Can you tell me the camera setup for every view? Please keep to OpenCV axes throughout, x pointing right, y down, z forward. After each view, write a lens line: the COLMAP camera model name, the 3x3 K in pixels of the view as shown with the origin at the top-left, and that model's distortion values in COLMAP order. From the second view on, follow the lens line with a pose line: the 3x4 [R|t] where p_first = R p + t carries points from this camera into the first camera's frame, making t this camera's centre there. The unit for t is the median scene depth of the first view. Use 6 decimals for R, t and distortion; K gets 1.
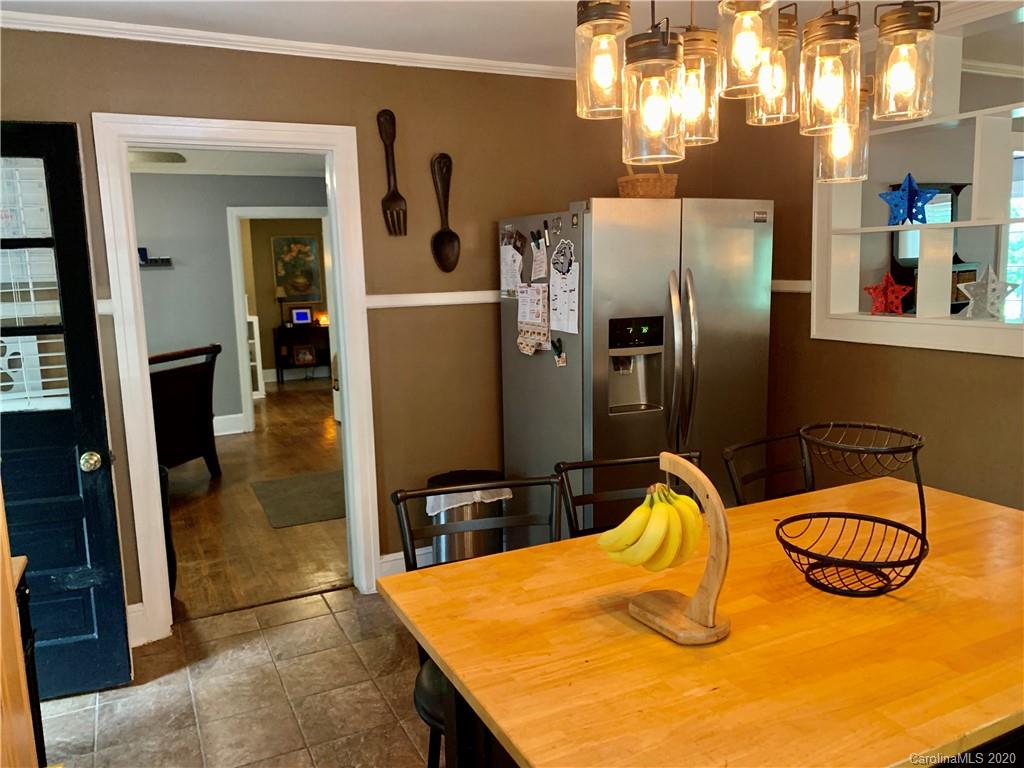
lens RADIAL K [[784.2, 0, 514.7], [0, 784.2, 382.0], [0, 0, 1]] dist [0.016837, -0.003920]
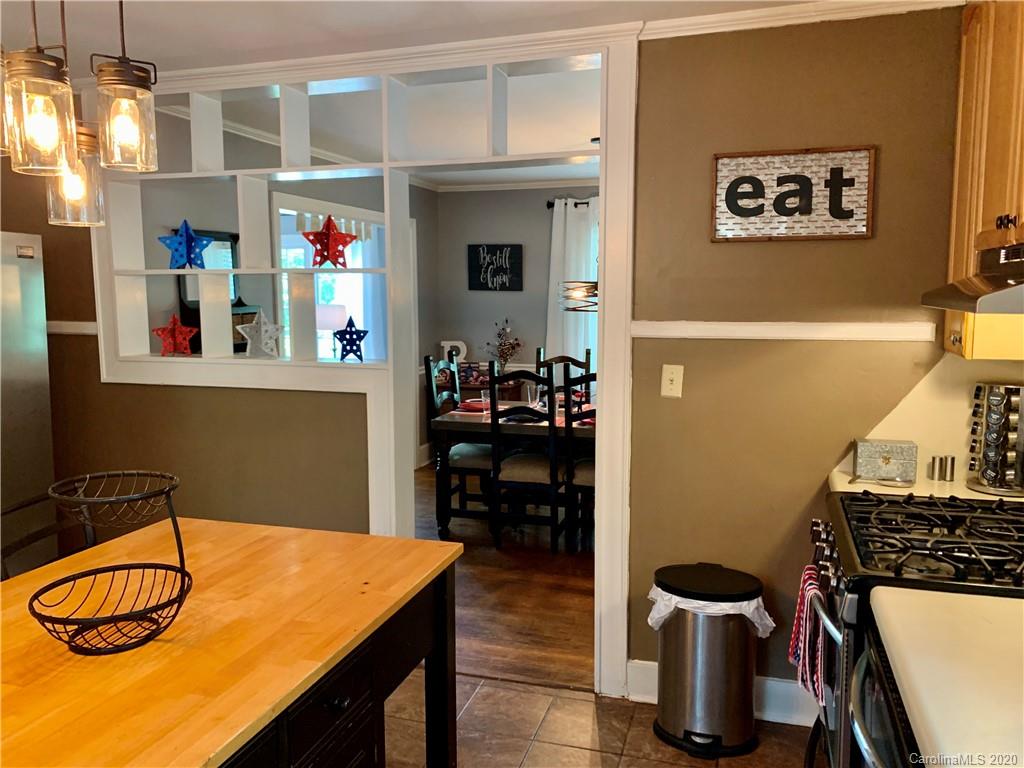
lens RADIAL K [[784.2, 0, 521.0], [0, 784.2, 382.6], [0, 0, 1]] dist [0.016837, -0.003920]
pose [[0.693791, -0.057223, 0.717899, 0.087478], [0.088786, 0.996030, -0.006411, -0.007884], [-0.714682, 0.068187, 0.696118, -0.050095]]
